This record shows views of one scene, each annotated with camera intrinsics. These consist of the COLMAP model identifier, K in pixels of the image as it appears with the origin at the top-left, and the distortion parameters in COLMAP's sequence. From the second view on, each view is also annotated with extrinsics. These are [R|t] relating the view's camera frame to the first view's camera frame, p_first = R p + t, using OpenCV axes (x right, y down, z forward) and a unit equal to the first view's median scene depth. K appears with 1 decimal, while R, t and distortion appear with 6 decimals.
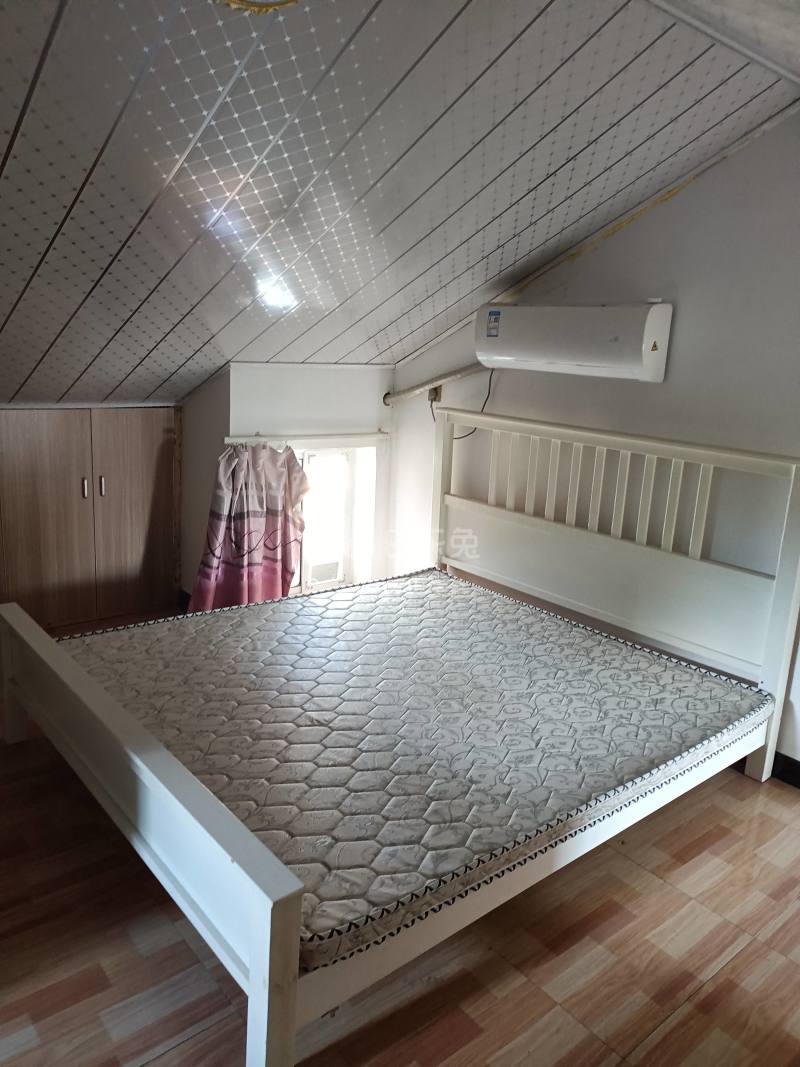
lens RADIAL K [[781.8, 0, 403.3], [0, 781.8, 515.8], [0, 0, 1]] dist [0.043454, -0.048664]
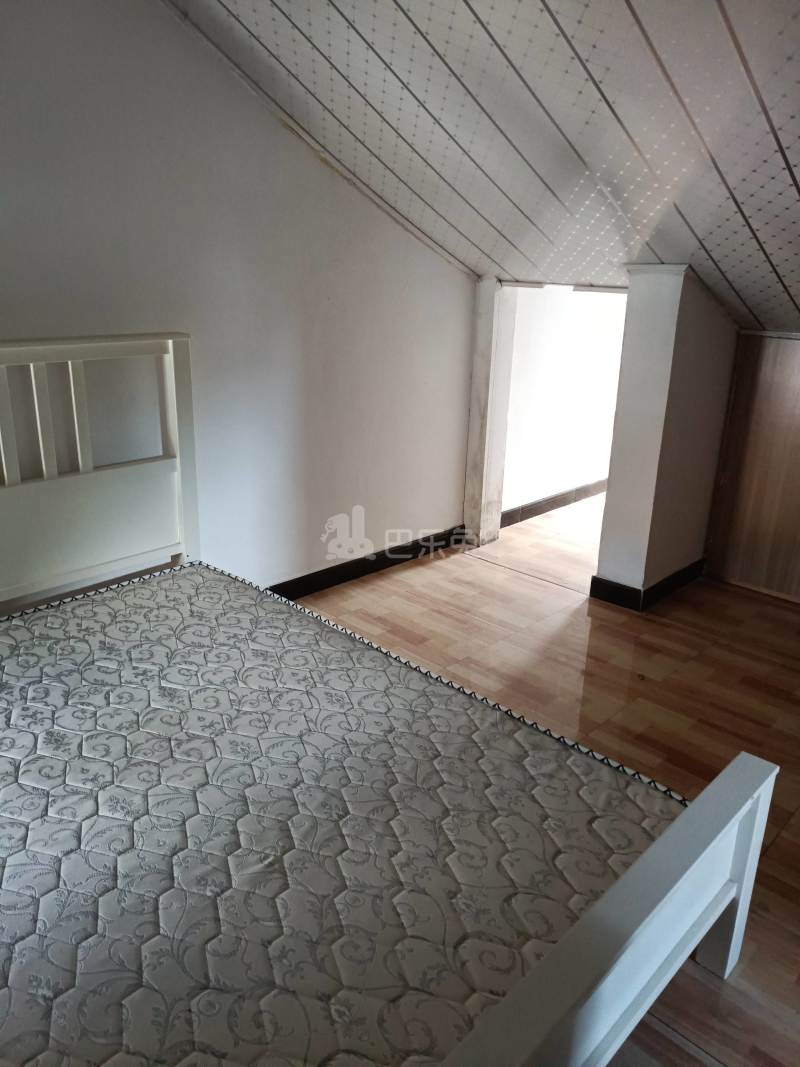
lens RADIAL K [[781.8, 0, 403.3], [0, 781.8, 515.8], [0, 0, 1]] dist [0.043454, -0.048664]
pose [[-0.090015, -0.367099, 0.925816, -0.479939], [0.186018, 0.907035, 0.377738, -0.164775], [-0.978414, 0.206220, -0.013360, 0.686695]]
